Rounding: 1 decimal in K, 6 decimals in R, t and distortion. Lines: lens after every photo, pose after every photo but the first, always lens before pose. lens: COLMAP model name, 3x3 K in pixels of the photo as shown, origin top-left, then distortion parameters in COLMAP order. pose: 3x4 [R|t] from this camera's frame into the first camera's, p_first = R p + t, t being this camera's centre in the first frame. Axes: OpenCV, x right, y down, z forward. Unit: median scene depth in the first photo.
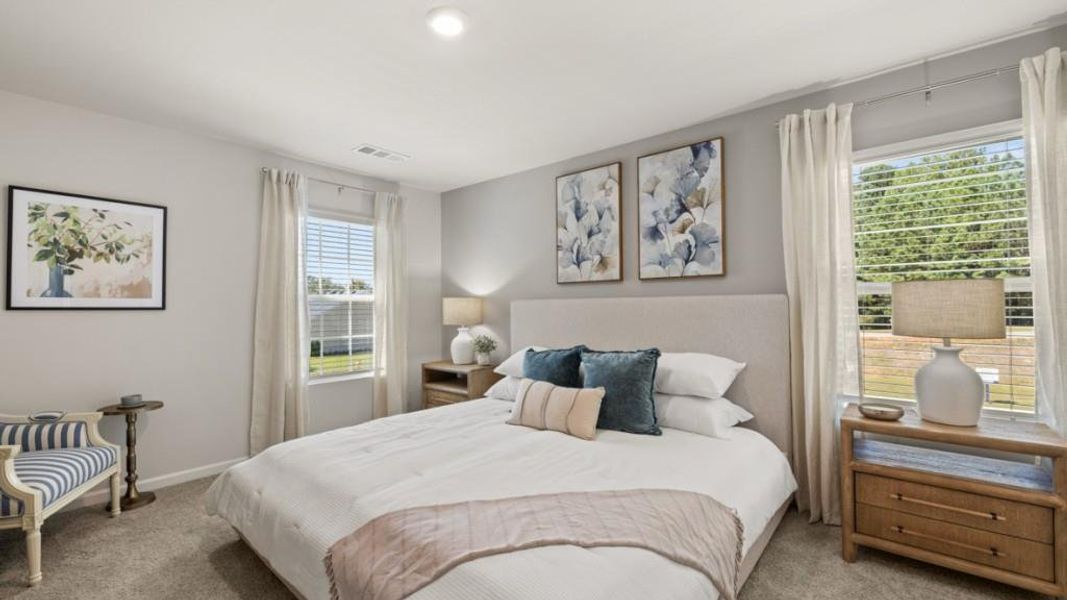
lens RADIAL K [[445.4, 0, 530.4], [0, 445.4, 299.0], [0, 0, 1]] dist [-0.001586, -0.000497]
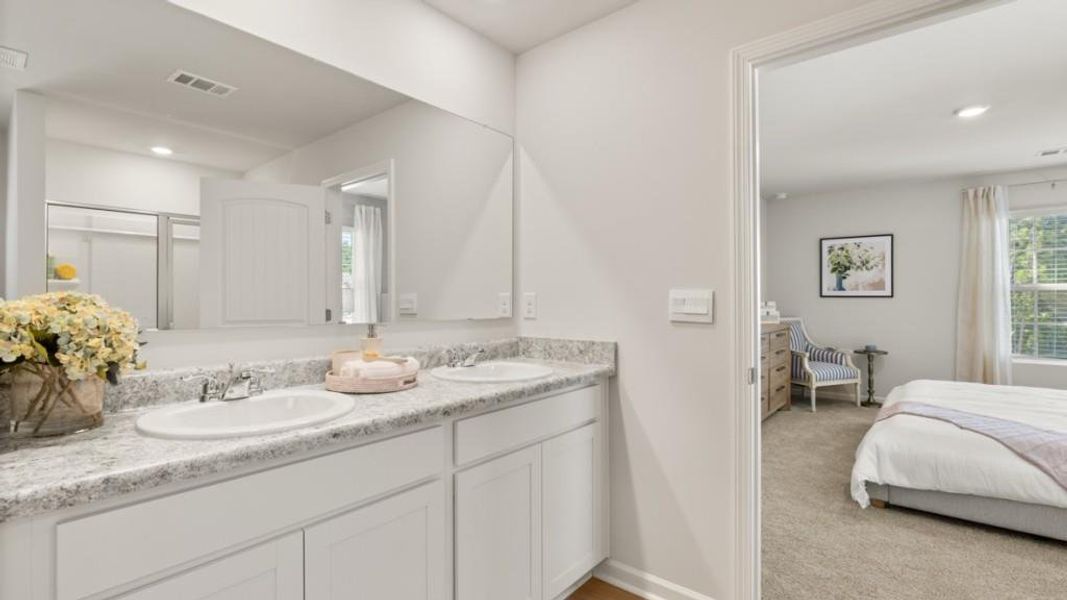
lens RADIAL K [[472.2, 0, 533.5], [0, 472.2, 300.0], [0, 0, 1]] dist [-0.009518, -0.000586]
pose [[0.006328, 0.007449, -0.999952, 0.942127], [0.020098, 0.999769, 0.007575, -0.005913], [0.999778, -0.020145, 0.006177, -0.346952]]
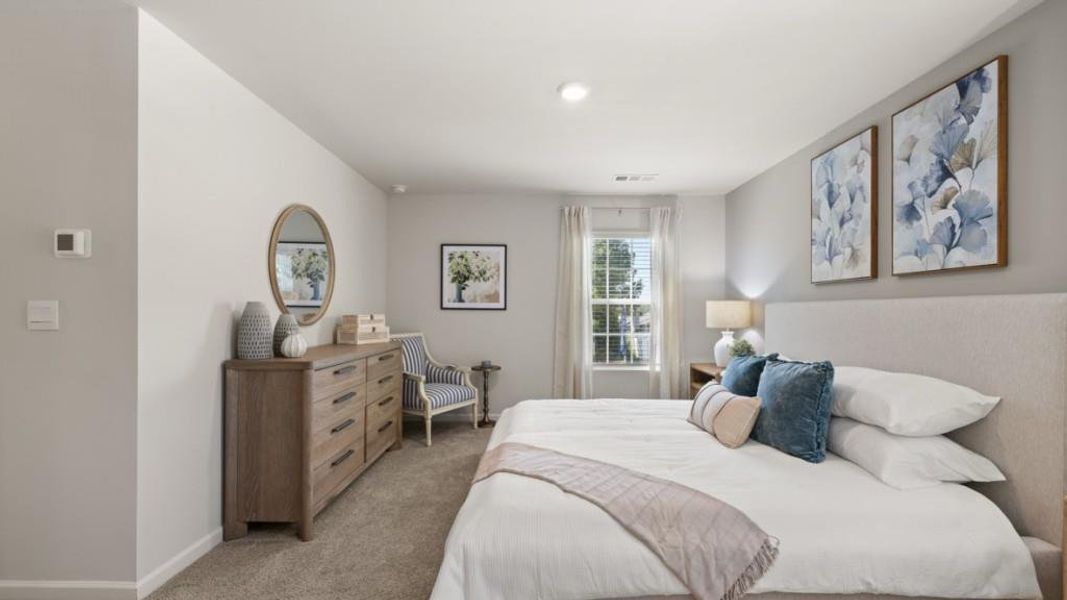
lens RADIAL K [[457.5, 0, 531.5], [0, 457.5, 306.4], [0, 0, 1]] dist [-0.001625, -0.000097]
pose [[0.640855, 0.002511, -0.767658, 0.515335], [0.004994, 0.999960, 0.007440, -0.000506], [0.767646, -0.008602, 0.640816, 0.027615]]
